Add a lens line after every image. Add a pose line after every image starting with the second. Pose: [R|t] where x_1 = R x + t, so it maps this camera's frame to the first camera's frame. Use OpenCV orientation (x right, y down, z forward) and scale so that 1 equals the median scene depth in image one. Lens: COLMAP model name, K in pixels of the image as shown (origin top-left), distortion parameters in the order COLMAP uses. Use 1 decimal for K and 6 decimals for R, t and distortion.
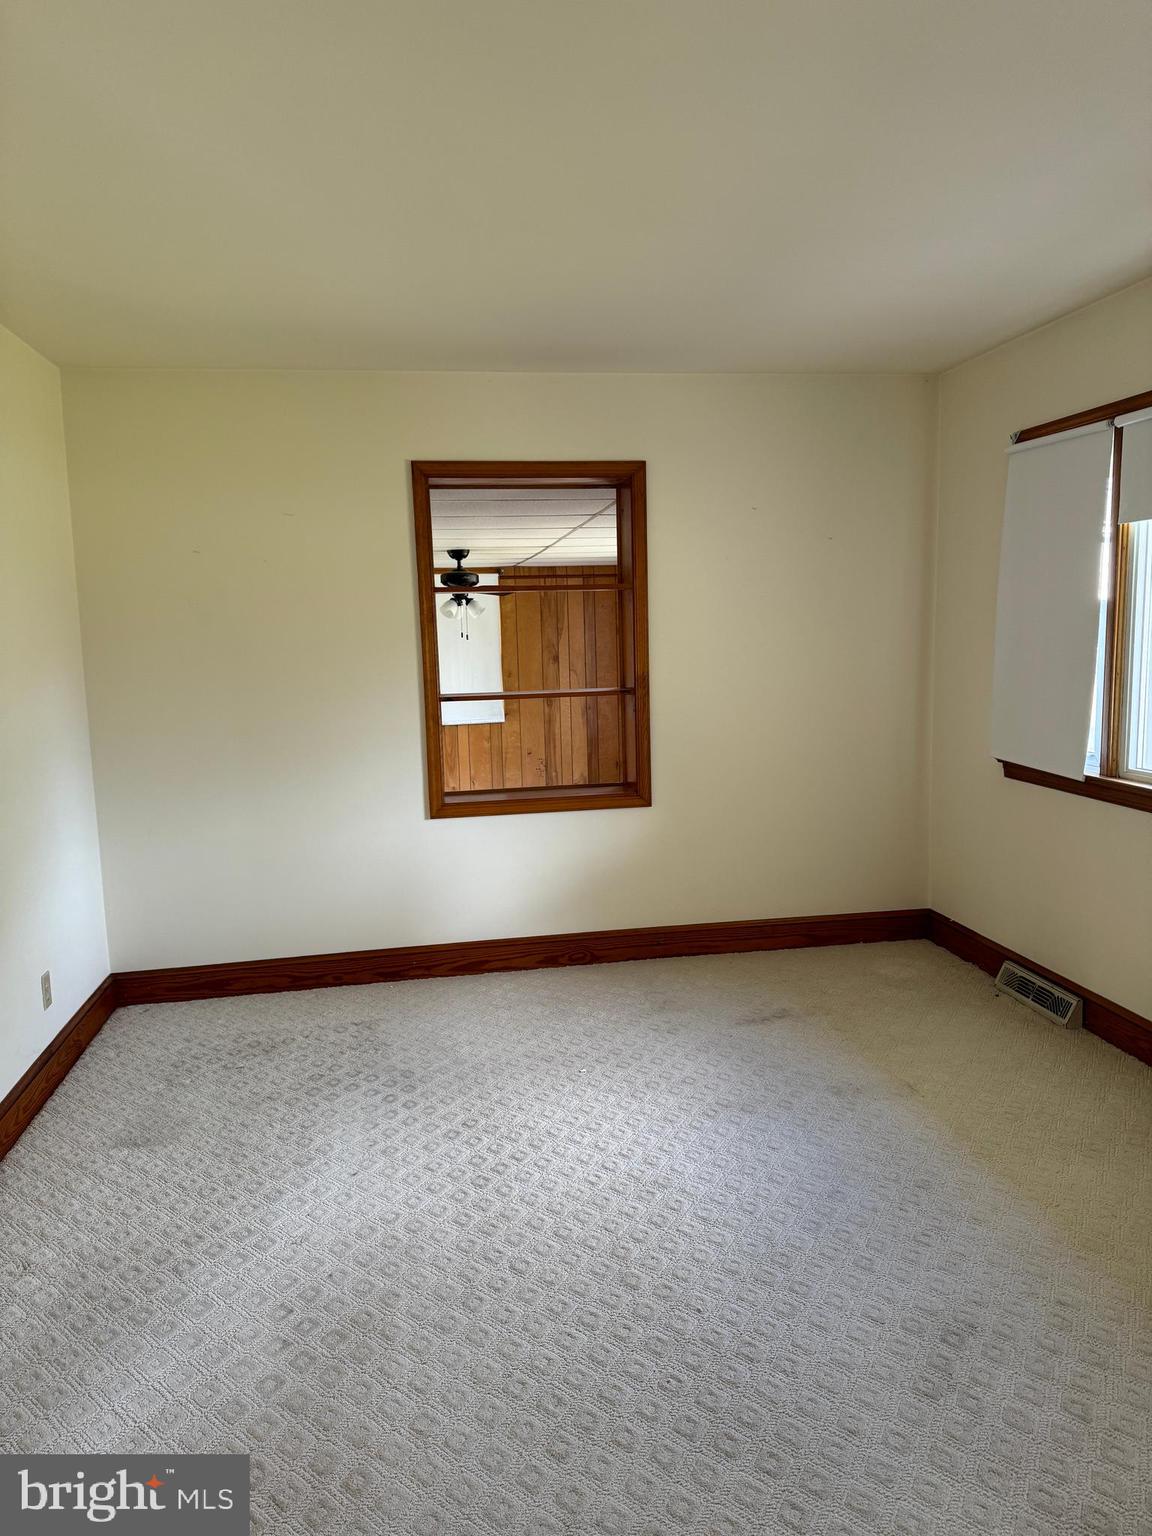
lens RADIAL K [[1098.2, 0, 595.2], [0, 1098.2, 769.5], [0, 0, 1]] dist [-0.004598, -0.004001]
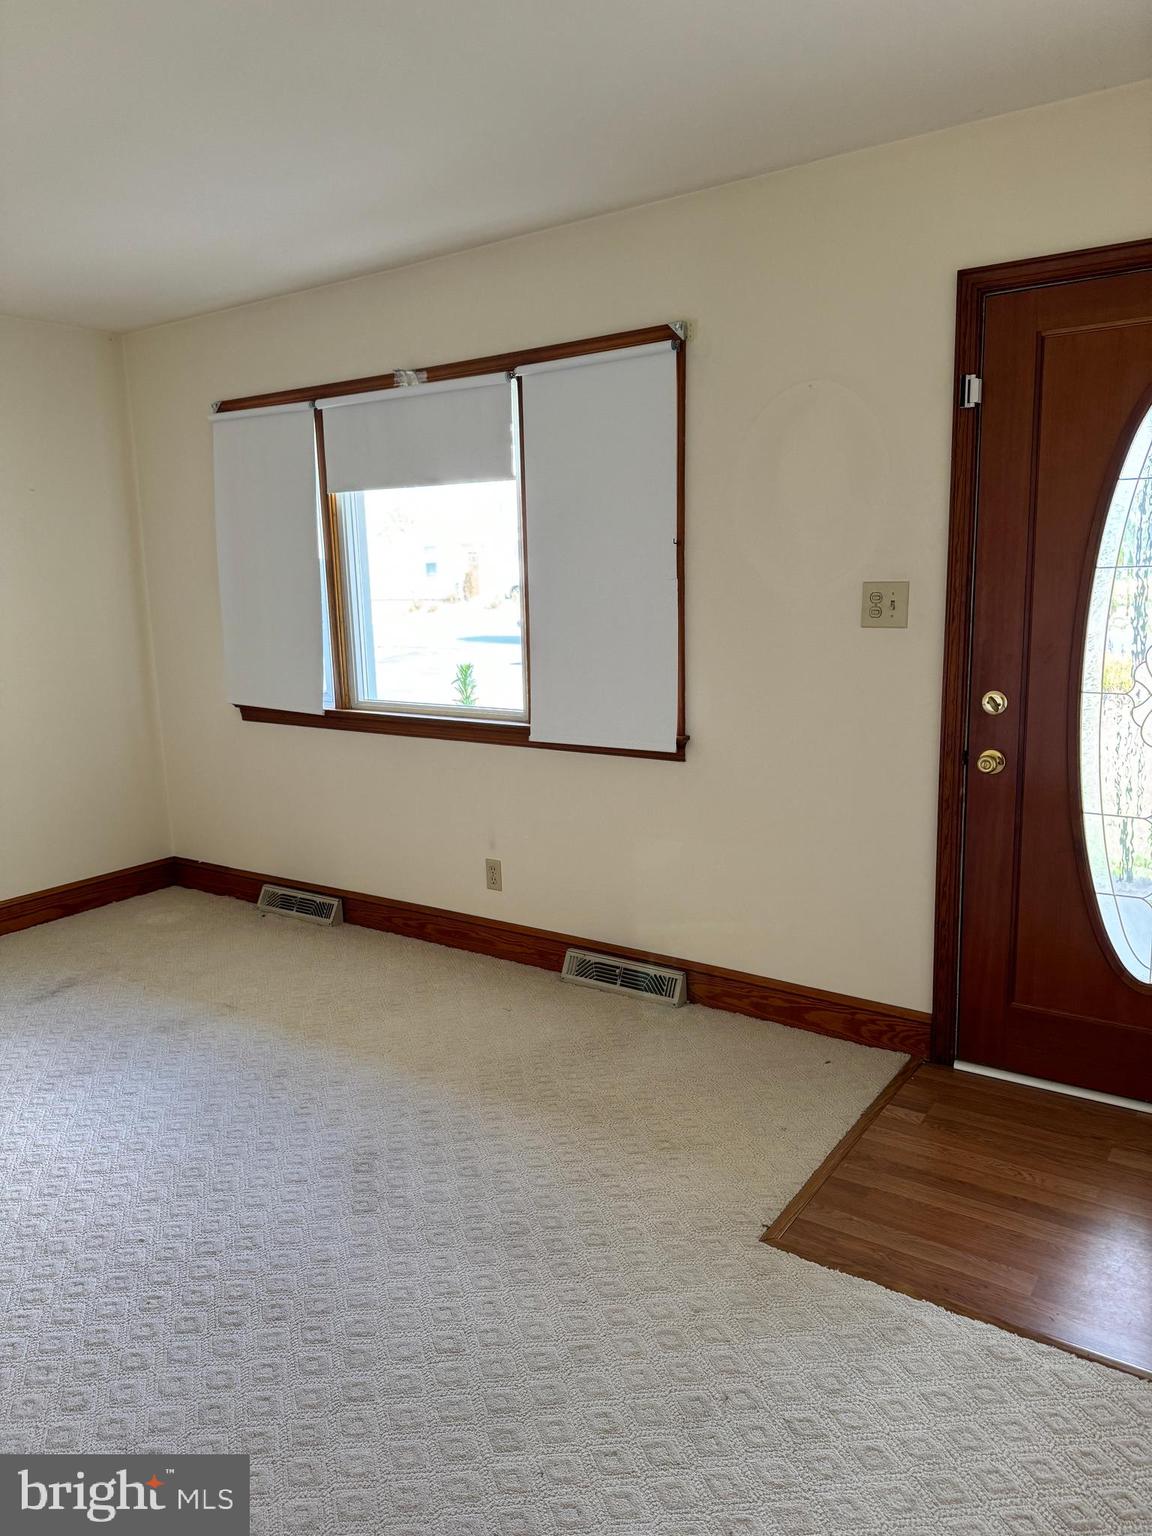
lens RADIAL K [[1079.1, 0, 576.3], [0, 1079.1, 769.7], [0, 0, 1]] dist [0.120296, -0.193292]
pose [[0.715297, -0.127057, 0.687173, -0.184142], [0.106467, 0.991667, 0.072533, 0.015063], [-0.690663, 0.021278, 0.722864, -0.028222]]
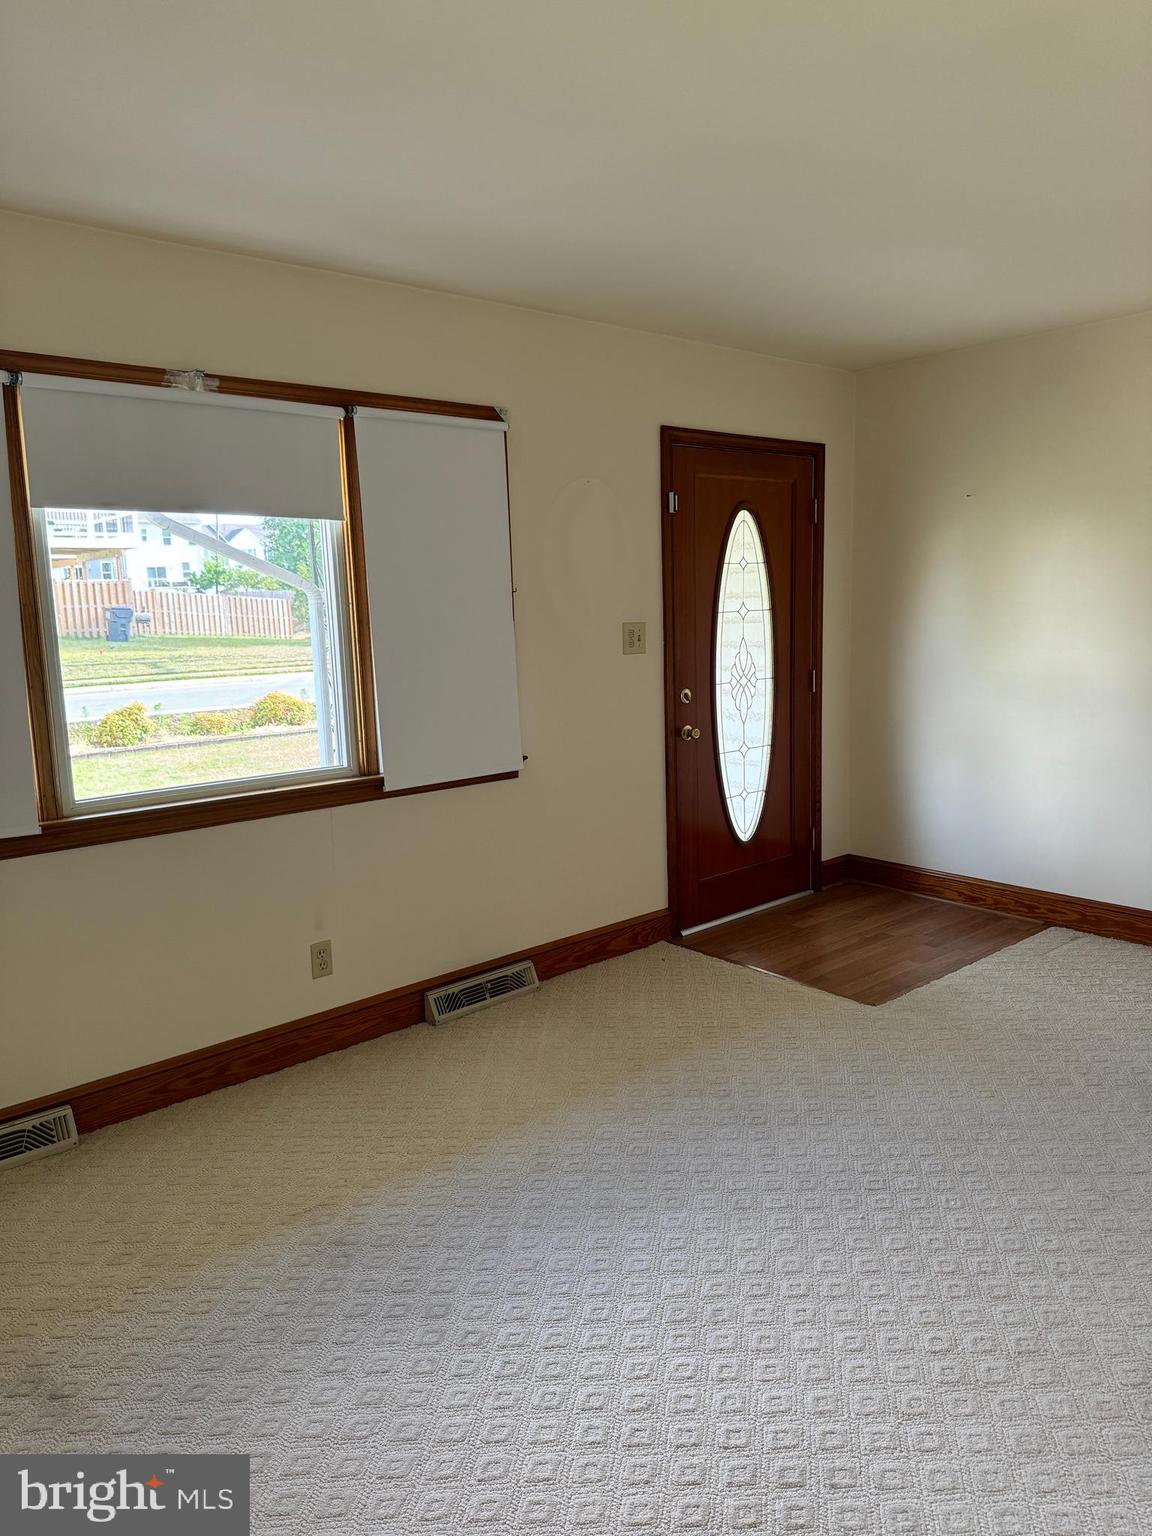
lens RADIAL K [[1073.7, 0, 573.2], [0, 1073.7, 768.0], [0, 0, 1]] dist [0.164532, -0.339528]
pose [[-0.511555, -0.094110, 0.854081, -0.451160], [0.155347, 0.967475, 0.199651, -0.144733], [-0.845091, 0.234811, -0.480297, 1.151065]]
